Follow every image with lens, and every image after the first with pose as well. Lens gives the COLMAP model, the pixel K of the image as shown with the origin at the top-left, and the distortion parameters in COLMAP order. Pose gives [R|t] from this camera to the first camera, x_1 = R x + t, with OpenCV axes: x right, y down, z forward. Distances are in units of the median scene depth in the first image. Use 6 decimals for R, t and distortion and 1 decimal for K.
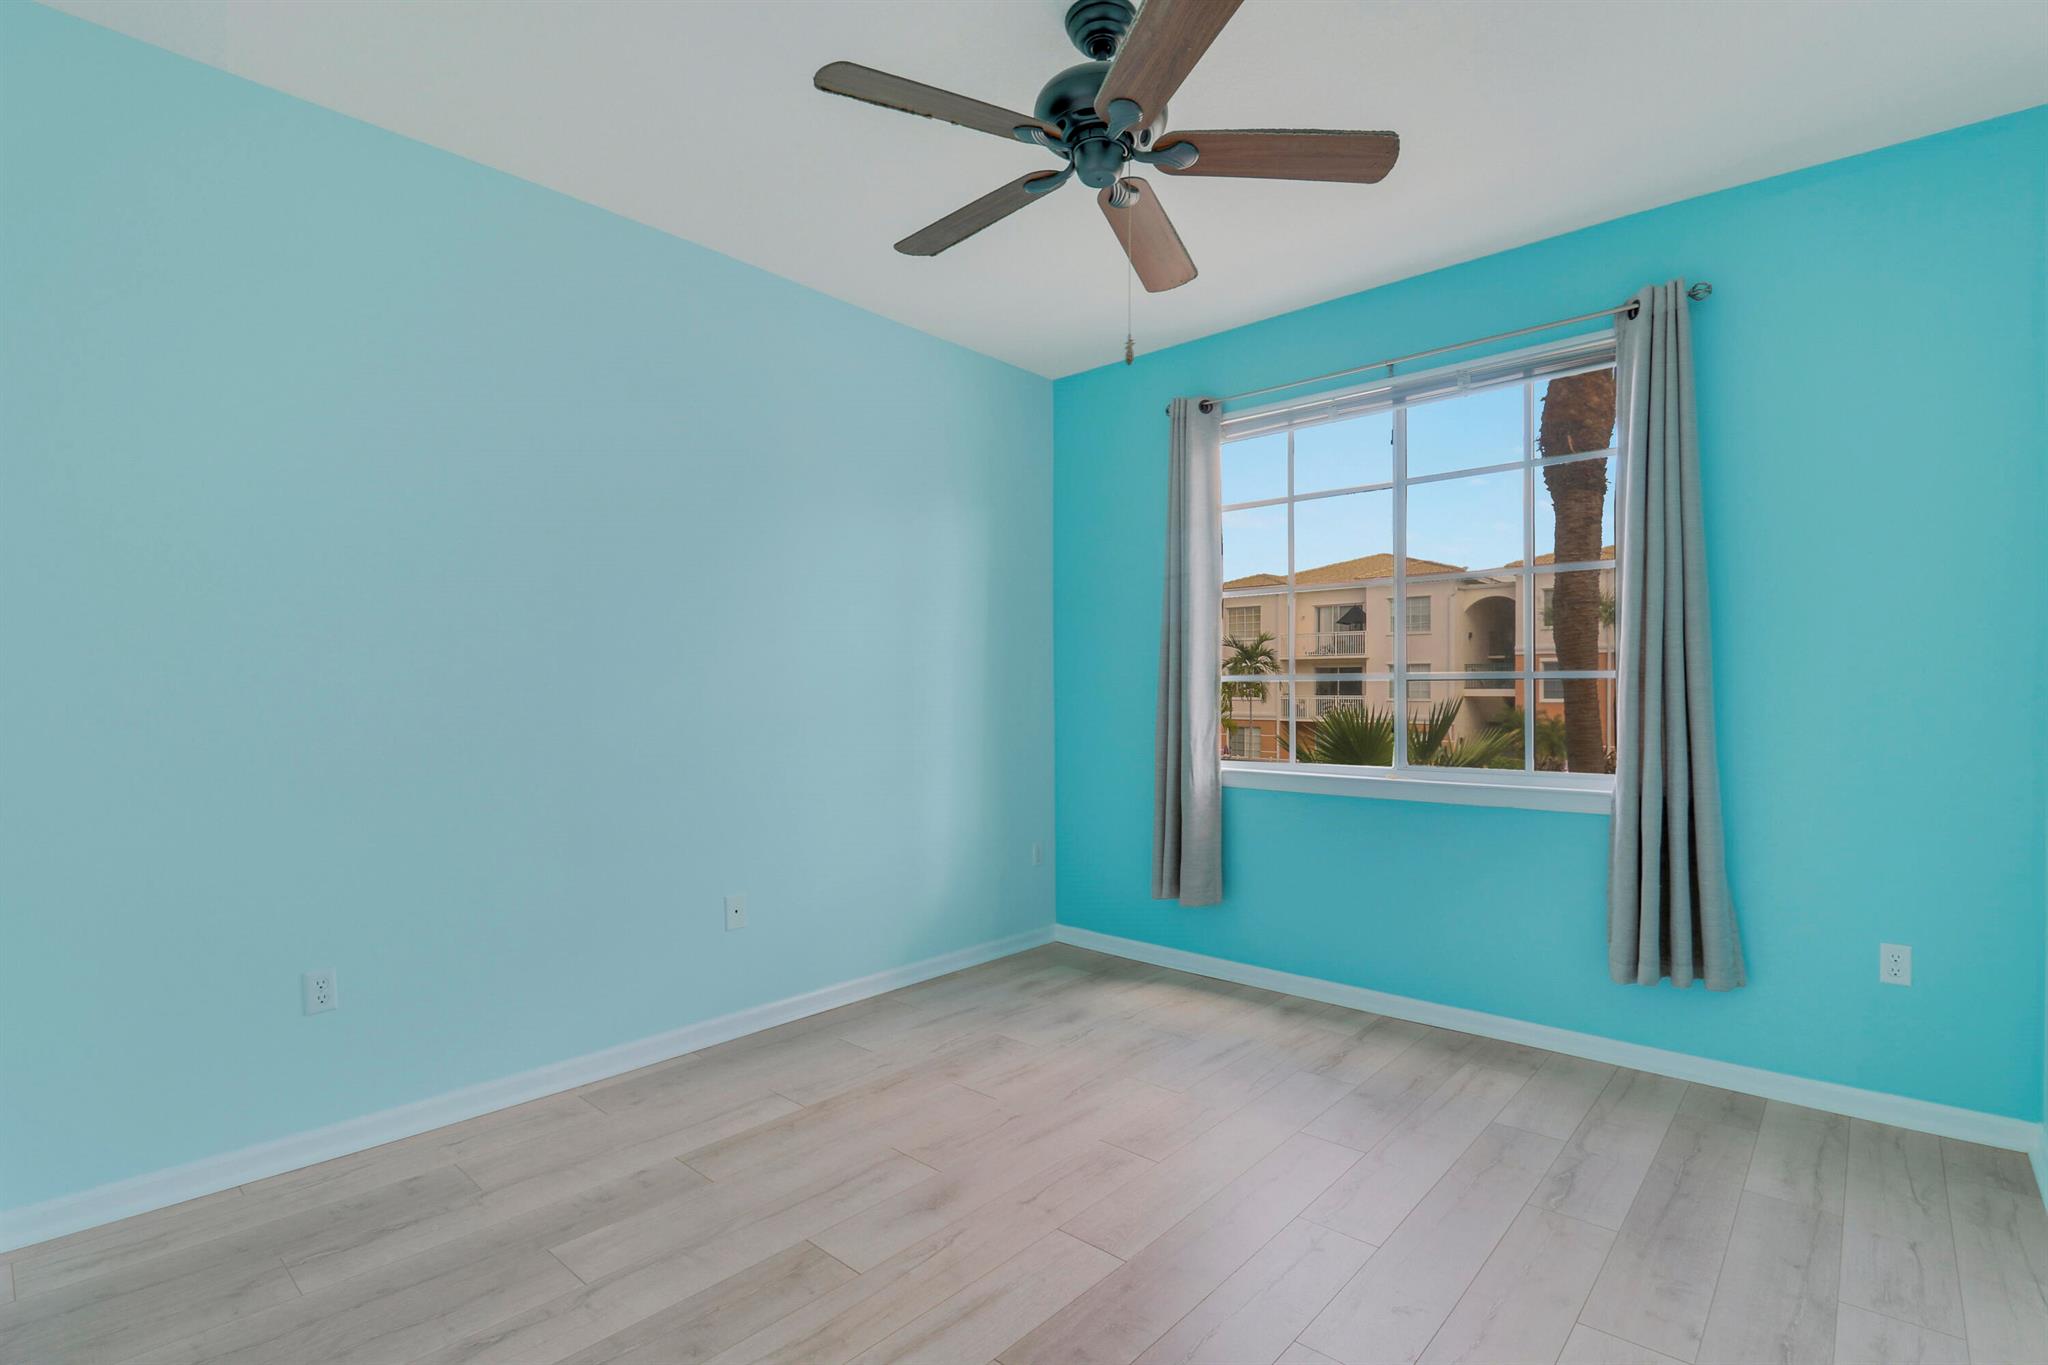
lens RADIAL K [[976.6, 0, 1036.6], [0, 976.6, 675.5], [0, 0, 1]] dist [0.000820, -0.000529]
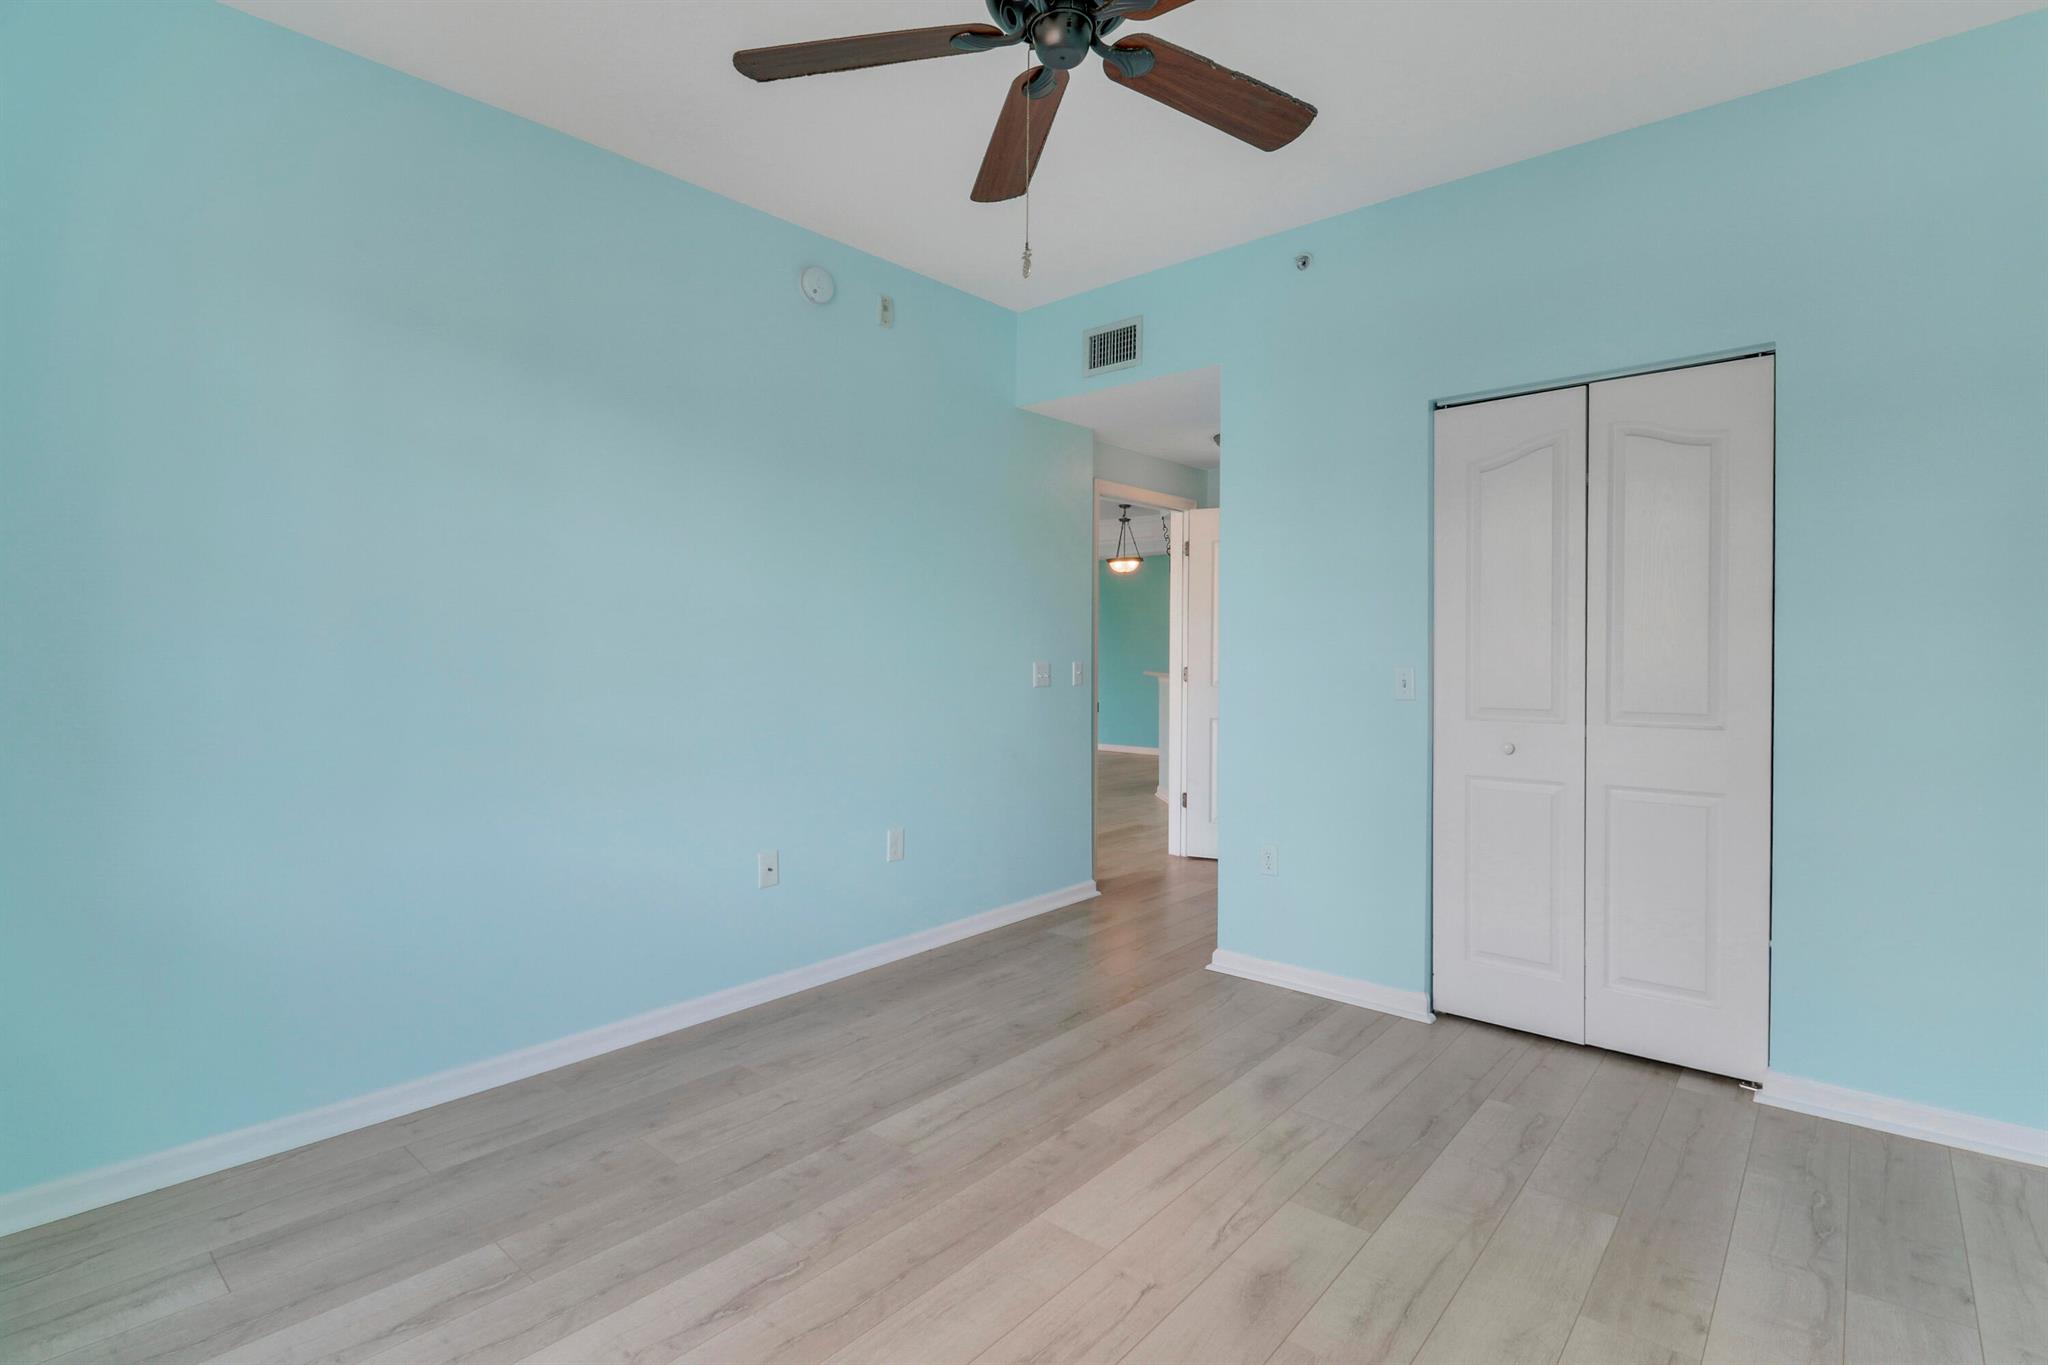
lens RADIAL K [[976.6, 0, 1036.6], [0, 976.6, 675.5], [0, 0, 1]] dist [0.000820, -0.000529]
pose [[-0.999925, -0.004122, -0.011571, 0.103043], [-0.004161, 0.999986, 0.003343, 0.035211], [0.011557, 0.003391, -0.999927, 1.937027]]
